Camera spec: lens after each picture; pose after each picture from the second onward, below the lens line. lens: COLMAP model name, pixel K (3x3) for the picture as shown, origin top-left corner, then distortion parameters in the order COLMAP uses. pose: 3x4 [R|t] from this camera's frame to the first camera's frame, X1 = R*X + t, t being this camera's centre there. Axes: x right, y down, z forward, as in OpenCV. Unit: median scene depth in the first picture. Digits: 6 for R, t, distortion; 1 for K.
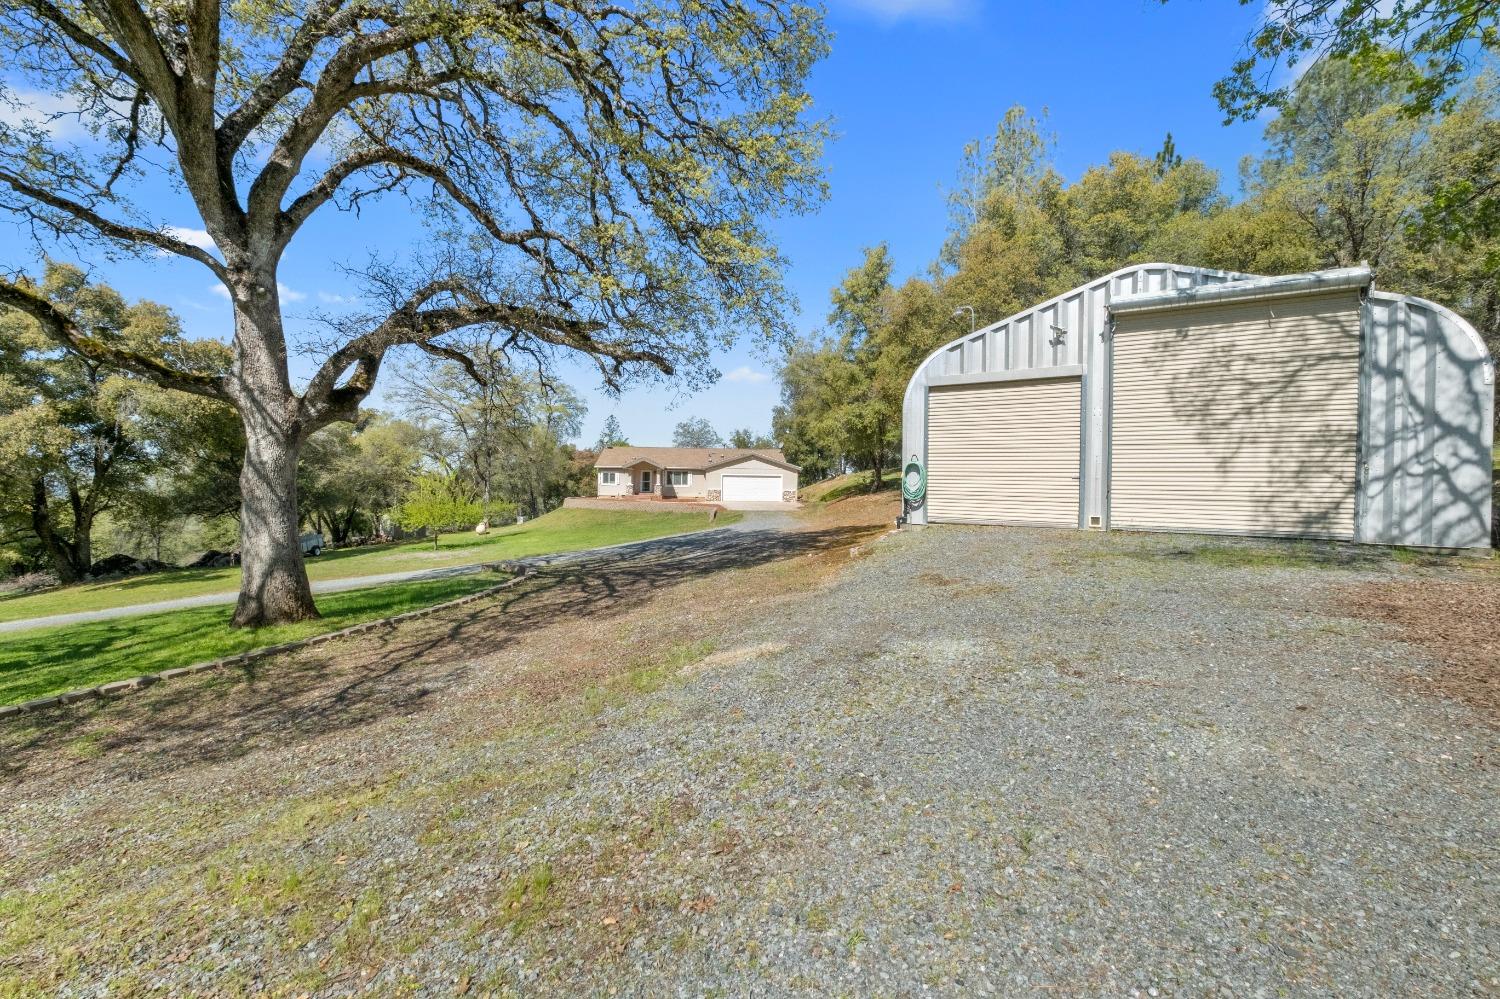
lens RADIAL K [[647.3, 0, 749.5], [0, 647.3, 483.0], [0, 0, 1]] dist [-0.003093, -0.000734]
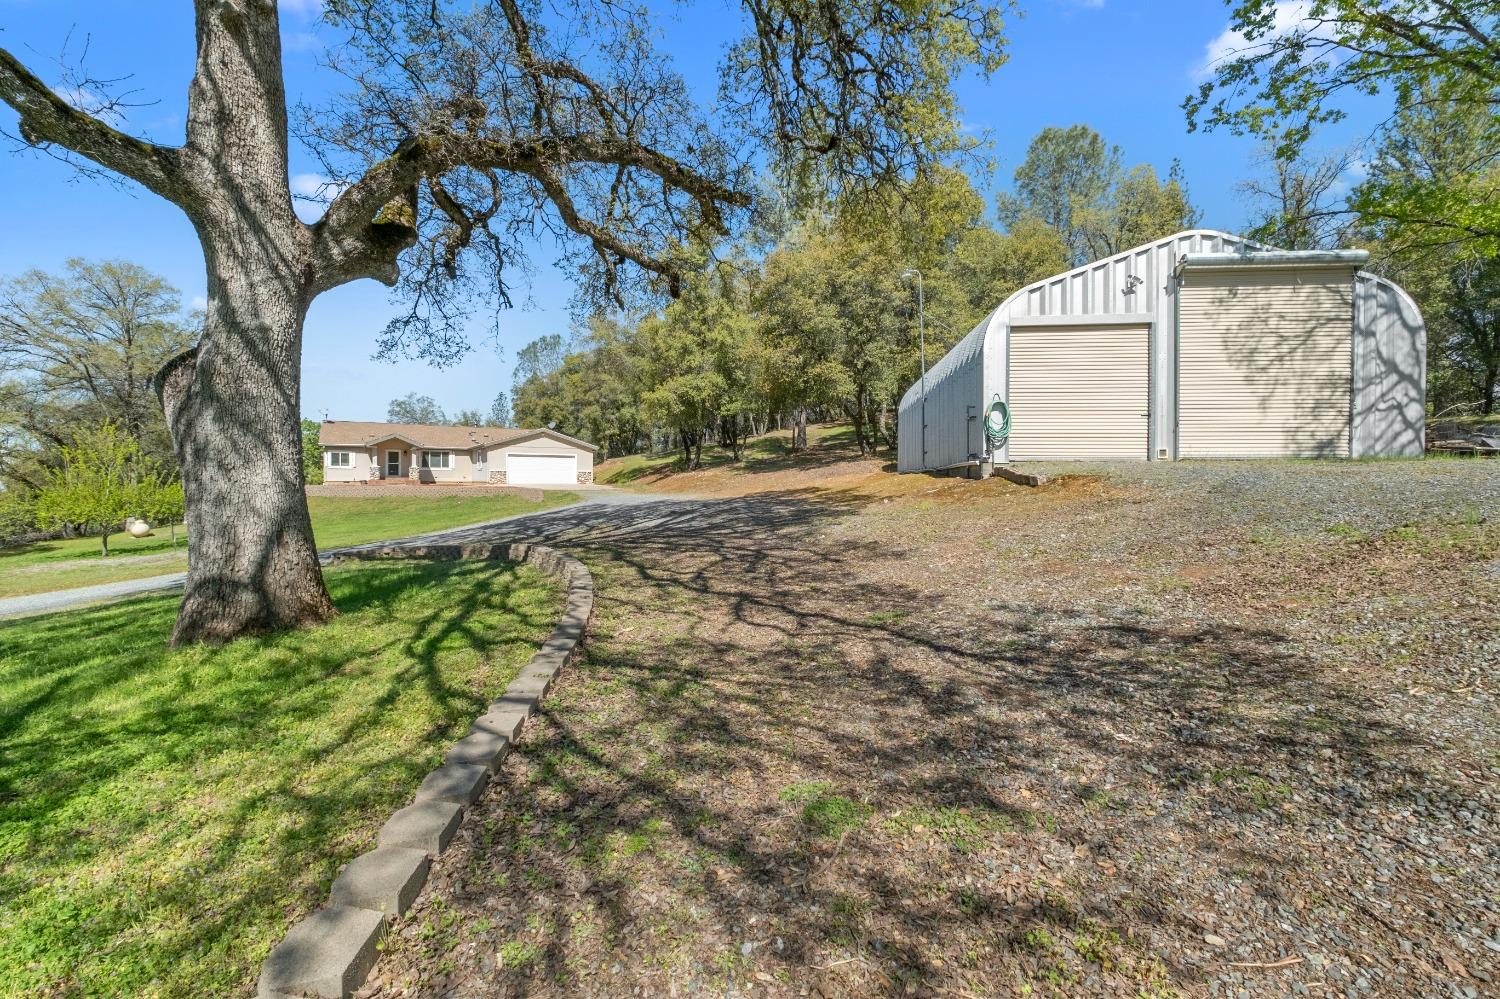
lens RADIAL K [[647.3, 0, 749.5], [0, 647.3, 483.0], [0, 0, 1]] dist [-0.003093, -0.000734]
pose [[0.888838, -0.013622, 0.458018, -0.641639], [0.010927, 0.999904, 0.008532, 0.095639], [-0.458090, -0.002579, 0.888902, 0.340564]]
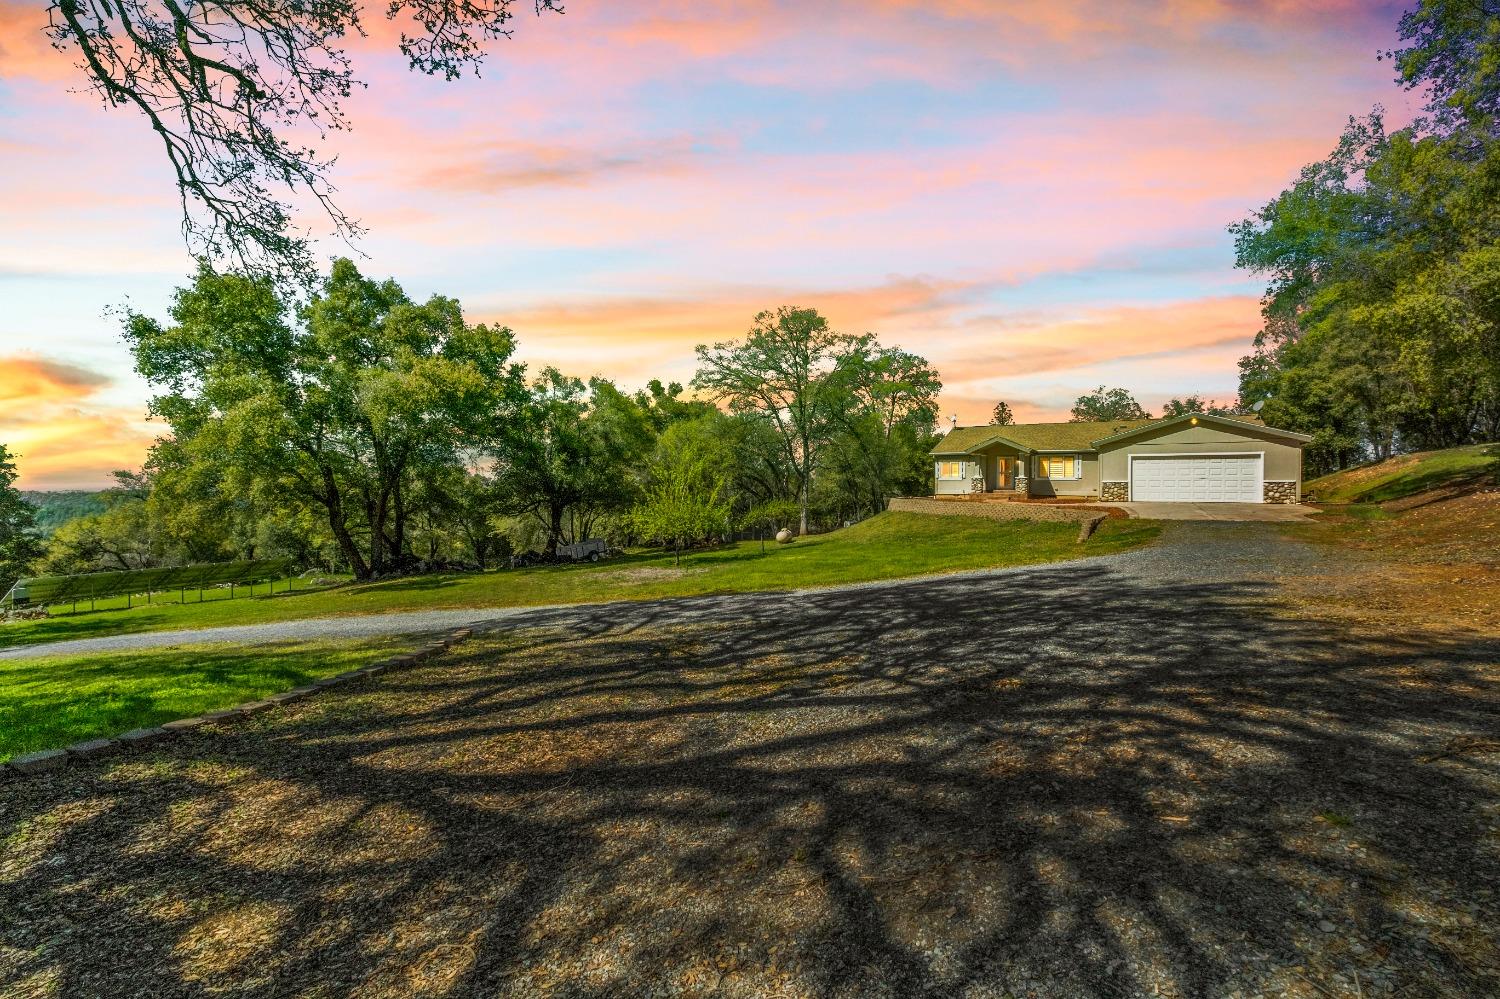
lens RADIAL K [[647.3, 0, 749.5], [0, 647.3, 483.0], [0, 0, 1]] dist [-0.003093, -0.000734]
pose [[0.816557, -0.014345, -0.577086, 0.049159], [0.011361, 0.999897, -0.008779, 0.052523], [0.577152, 0.000612, 0.816636, 1.434051]]
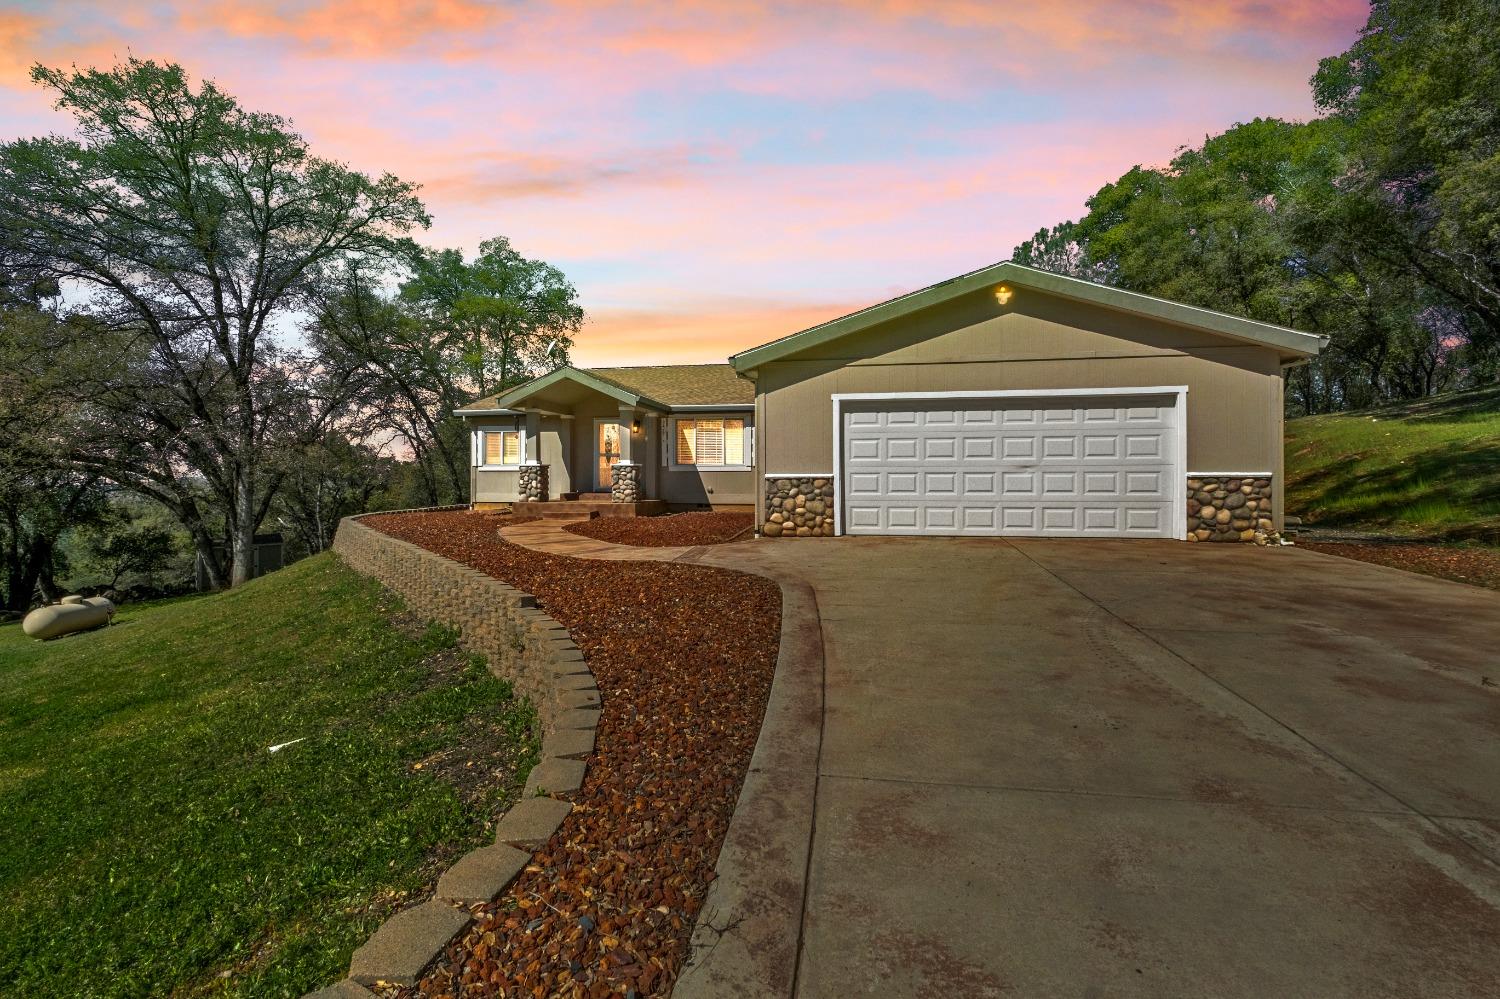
lens RADIAL K [[676.0, 0, 752.7], [0, 676.0, 460.0], [0, 0, 1]] dist [-0.004831, -0.000465]
pose [[0.968720, -0.021575, -0.247217, -0.077548], [0.016133, 0.999581, -0.024019, 0.041301], [0.247631, 0.019279, 0.968662, 3.379471]]
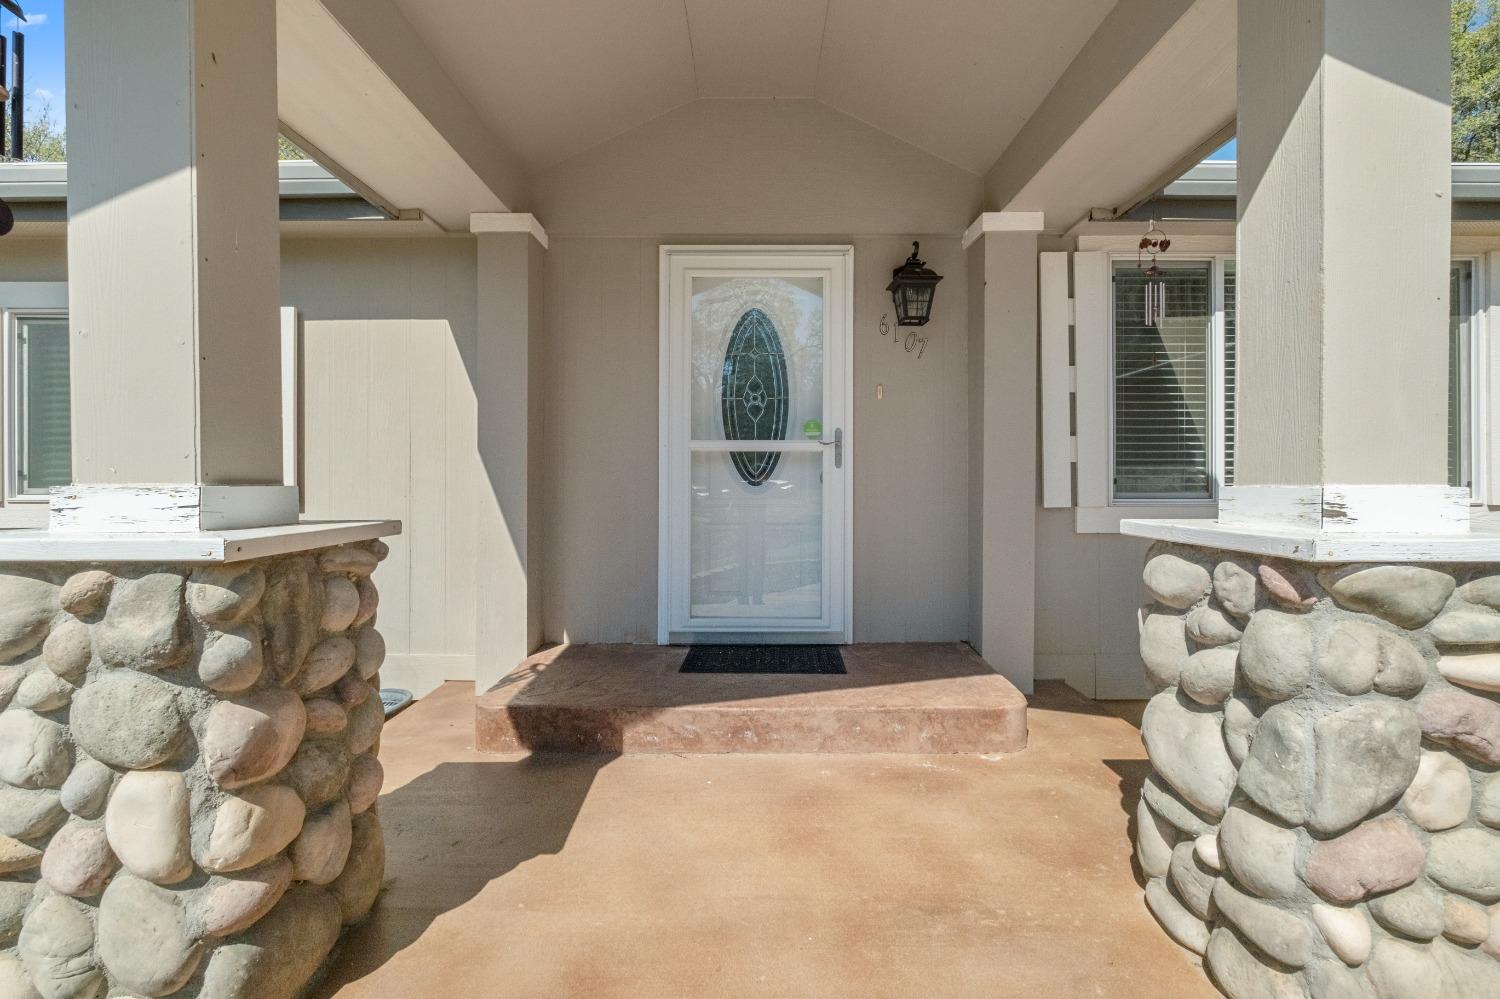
lens RADIAL K [[647.3, 0, 749.5], [0, 647.3, 483.0], [0, 0, 1]] dist [-0.003093, -0.000734]
pose [[0.997579, -0.015240, -0.067855, -0.745604], [0.015436, 0.999878, 0.002369, 0.003333], [0.067811, -0.003410, 0.997692, 4.498632]]
